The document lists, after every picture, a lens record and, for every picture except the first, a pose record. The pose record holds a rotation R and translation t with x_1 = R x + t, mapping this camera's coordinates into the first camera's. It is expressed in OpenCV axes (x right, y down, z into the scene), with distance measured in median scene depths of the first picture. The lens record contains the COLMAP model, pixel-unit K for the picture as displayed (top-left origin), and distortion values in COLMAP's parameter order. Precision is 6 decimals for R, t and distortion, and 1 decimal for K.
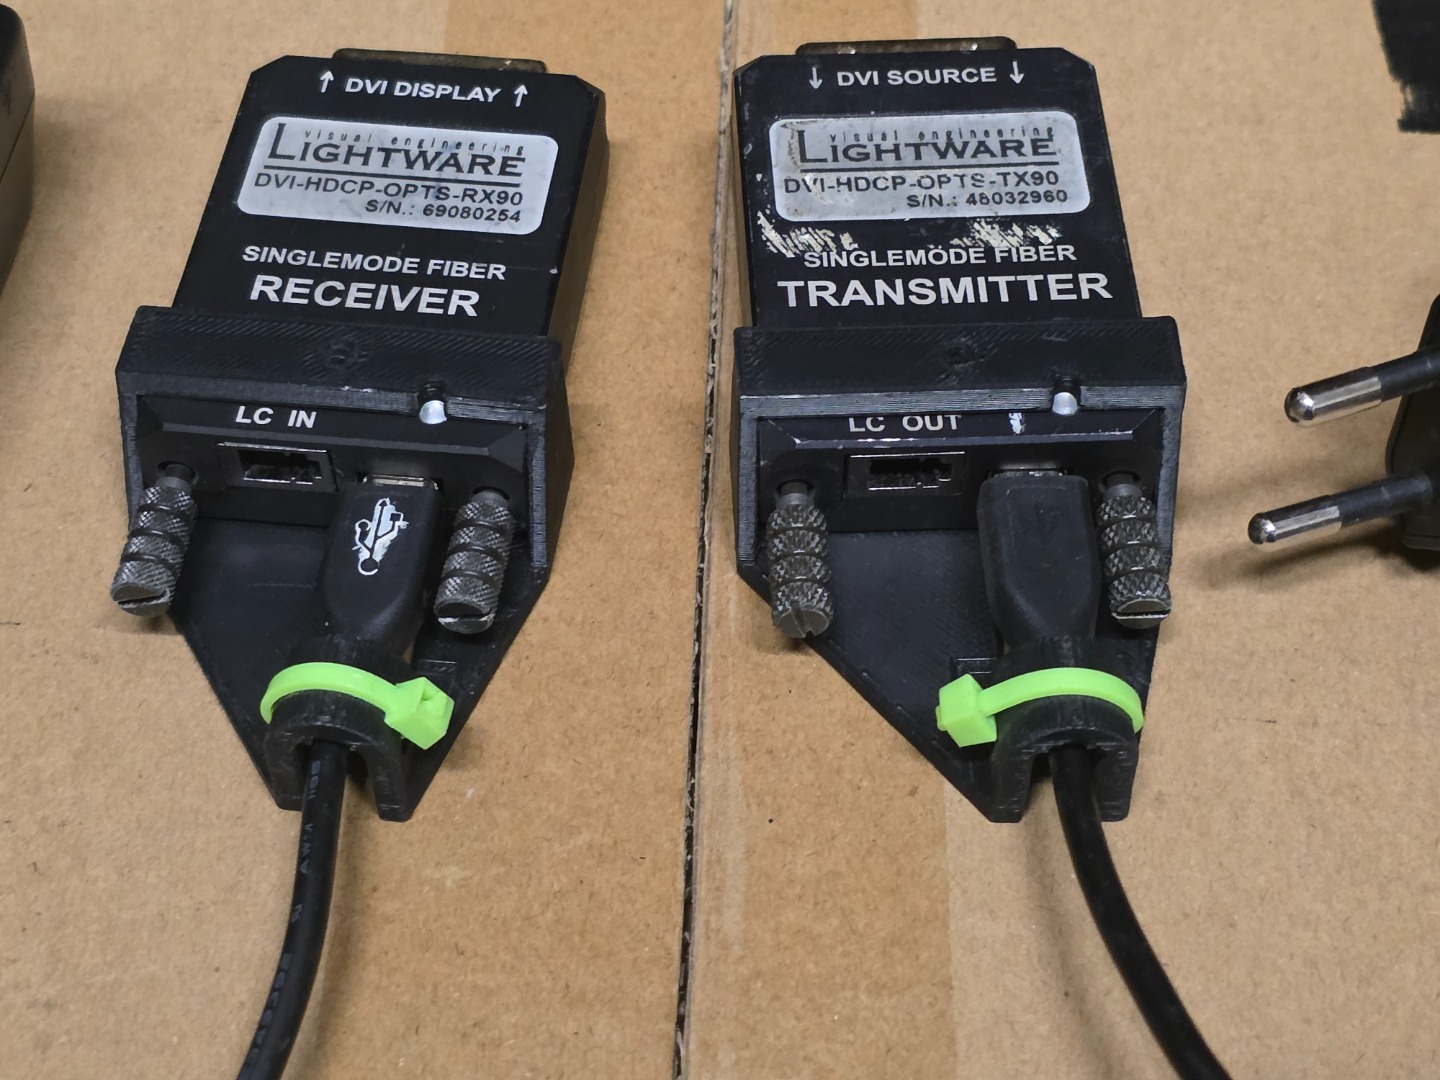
lens RADIAL K [[2847.8, 0, 720.0], [0, 2847.8, 540.0], [0, 0, 1]] dist [0.316320, -0.355469]
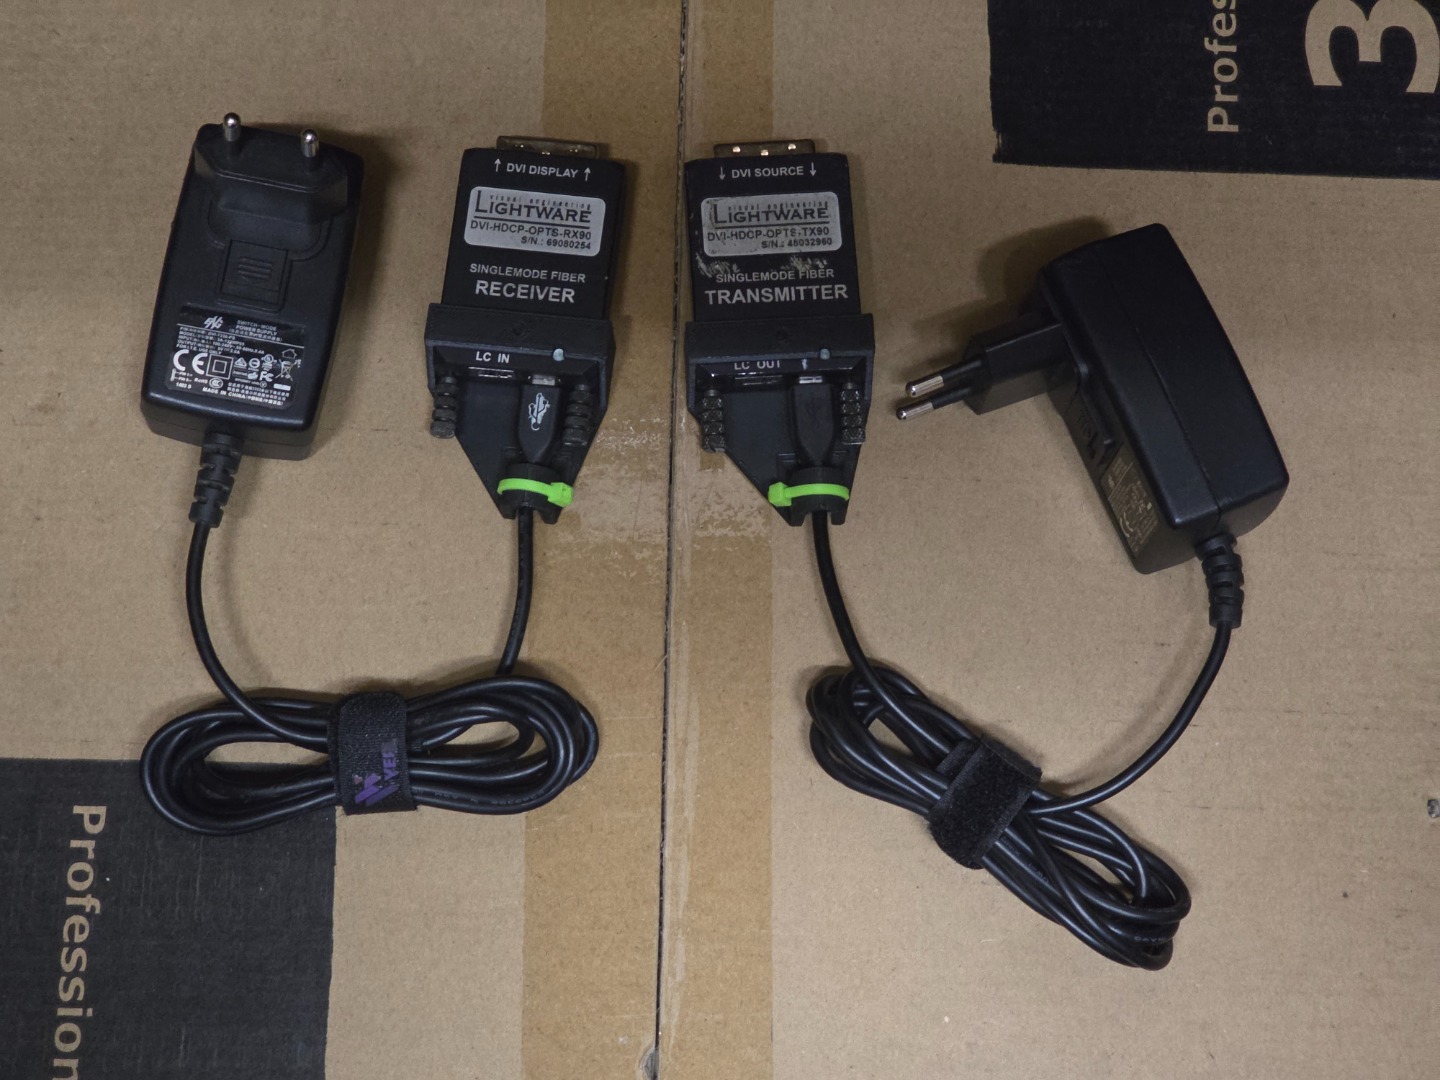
lens RADIAL K [[2901.2, 0, 720.0], [0, 2901.2, 540.0], [0, 0, 1]] dist [-0.001900, 21.371531]
pose [[0.999811, -0.008231, 0.017603, -0.010282], [-0.000429, 0.896282, 0.443485, -0.936863], [-0.019428, -0.443409, 0.896109, -1.175422]]
